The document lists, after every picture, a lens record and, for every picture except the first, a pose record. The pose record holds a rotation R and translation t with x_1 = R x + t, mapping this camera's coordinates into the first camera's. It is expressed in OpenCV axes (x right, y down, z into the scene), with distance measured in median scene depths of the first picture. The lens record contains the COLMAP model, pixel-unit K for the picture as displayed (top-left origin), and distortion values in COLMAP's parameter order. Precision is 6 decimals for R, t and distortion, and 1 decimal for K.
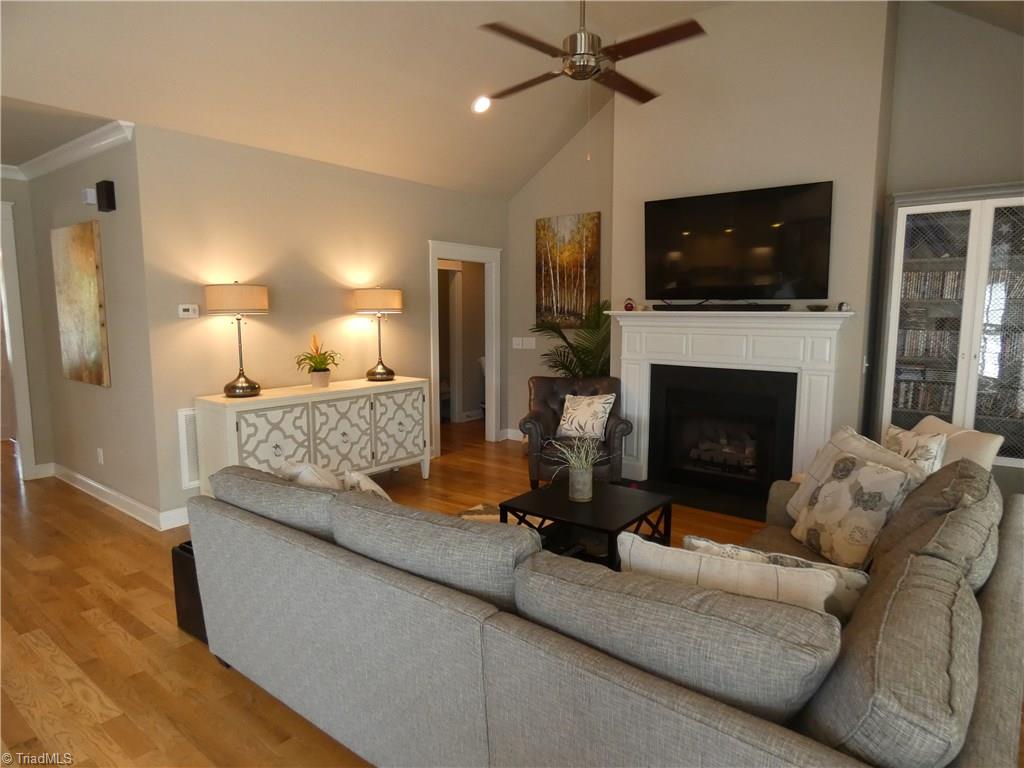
lens RADIAL K [[617.3, 0, 508.9], [0, 617.3, 383.3], [0, 0, 1]] dist [0.000456, -0.003041]
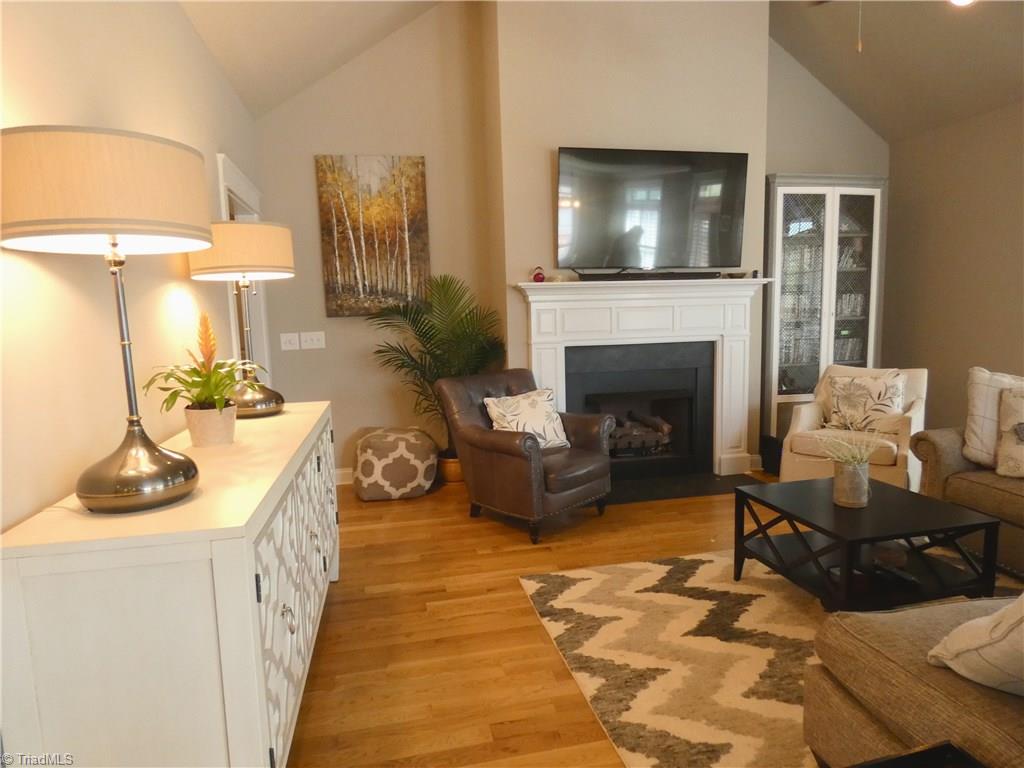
lens RADIAL K [[617.3, 0, 514.8], [0, 617.3, 386.7], [0, 0, 1]] dist [0.000456, -0.003041]
pose [[0.630338, -0.112962, 0.768058, -0.381119], [0.120524, 0.991601, 0.046927, -0.021599], [-0.766908, 0.062989, 0.638658, 0.440176]]
